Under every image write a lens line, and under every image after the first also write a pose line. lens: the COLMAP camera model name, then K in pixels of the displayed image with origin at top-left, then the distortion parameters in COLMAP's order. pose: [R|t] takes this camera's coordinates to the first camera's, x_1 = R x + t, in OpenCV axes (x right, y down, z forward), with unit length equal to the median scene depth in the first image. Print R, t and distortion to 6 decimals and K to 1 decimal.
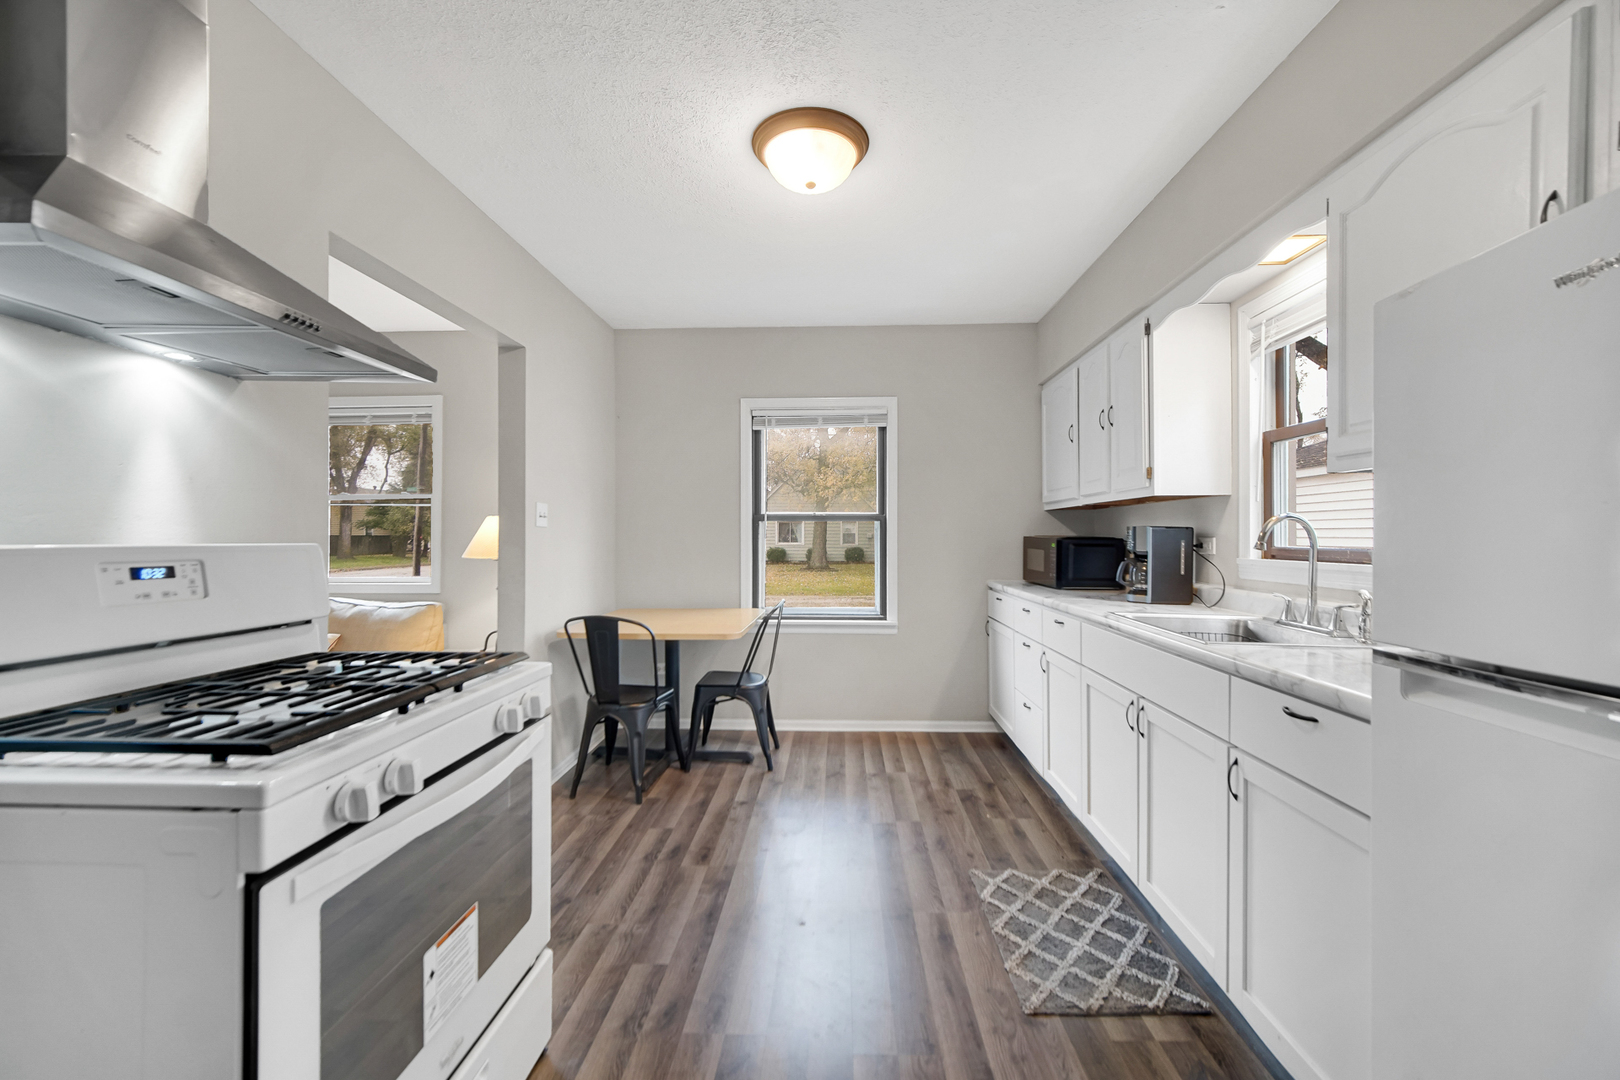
lens RADIAL K [[651.1, 0, 813.9], [0, 651.1, 535.3], [0, 0, 1]] dist [-0.002065, 0.001081]
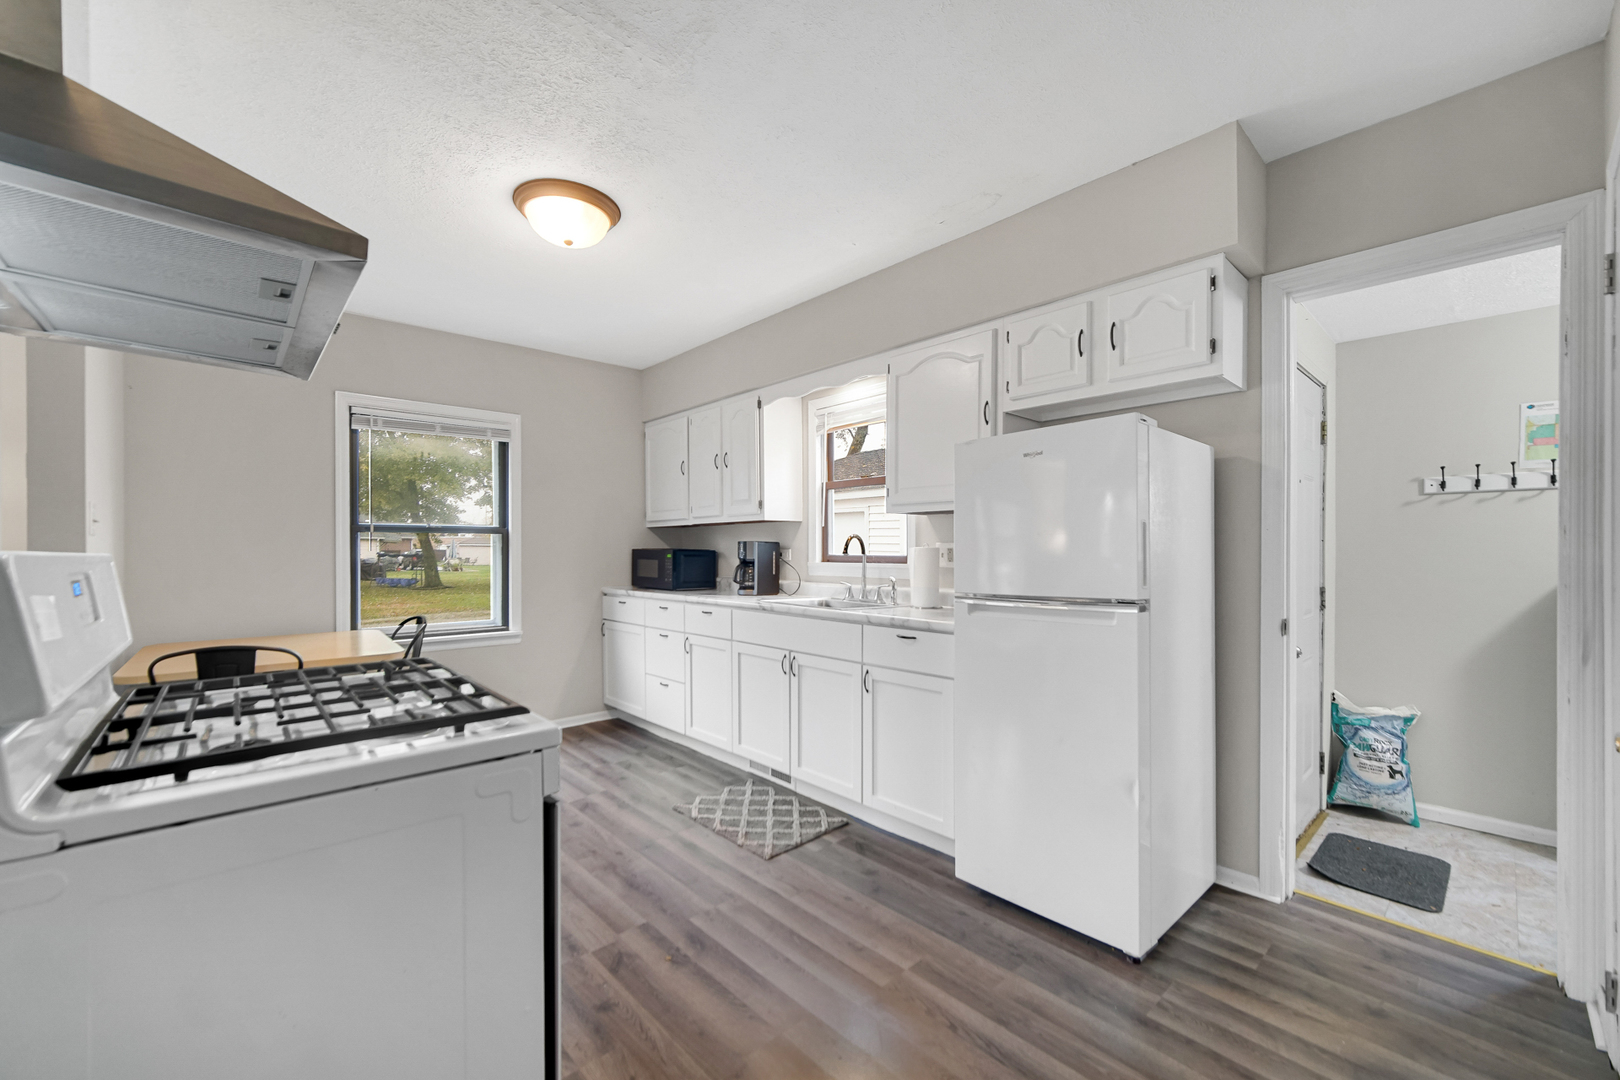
lens RADIAL K [[651.1, 0, 803.2], [0, 651.1, 554.0], [0, 0, 1]] dist [-0.002065, 0.001081]
pose [[0.713354, -0.005510, 0.700782, -0.446061], [0.000991, 0.999976, 0.006853, 0.004450], [-0.700803, -0.004194, 0.713342, -0.098048]]
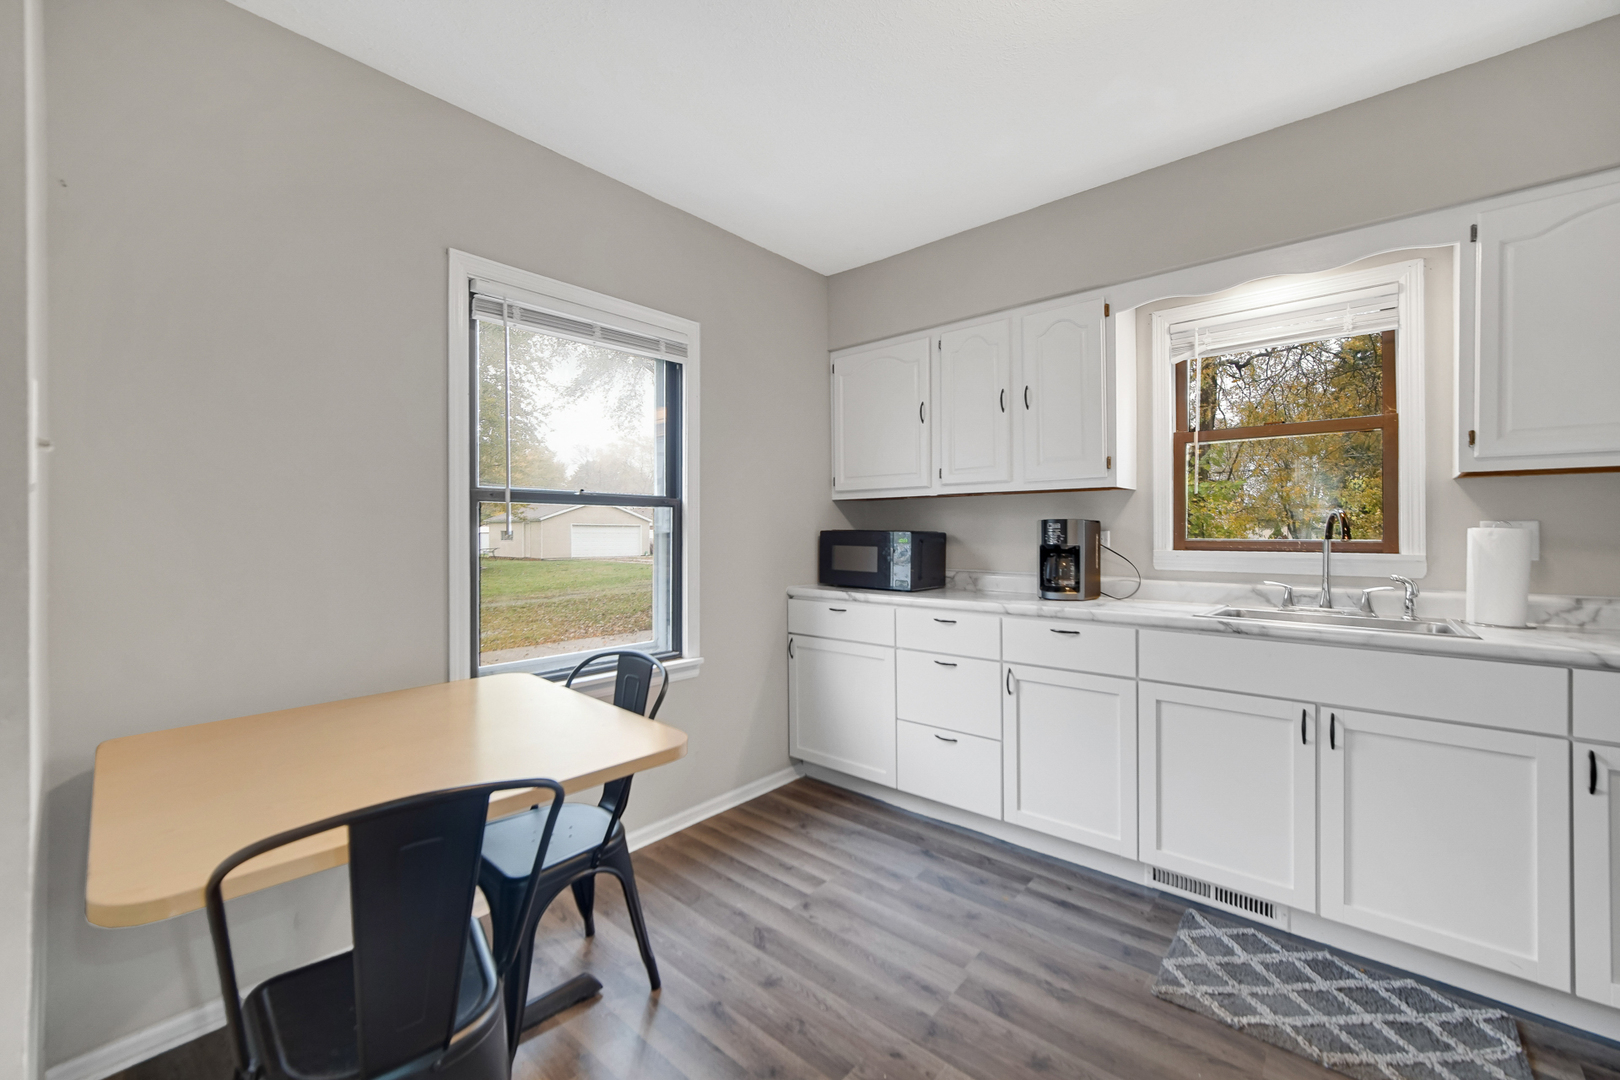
lens RADIAL K [[651.1, 0, 802.7], [0, 651.1, 532.0], [0, 0, 1]] dist [-0.002065, 0.001081]
pose [[0.624992, -0.004729, 0.780616, -0.525747], [0.002484, 0.999989, 0.004070, -0.000204], [-0.780627, -0.000604, 0.624997, 0.791389]]
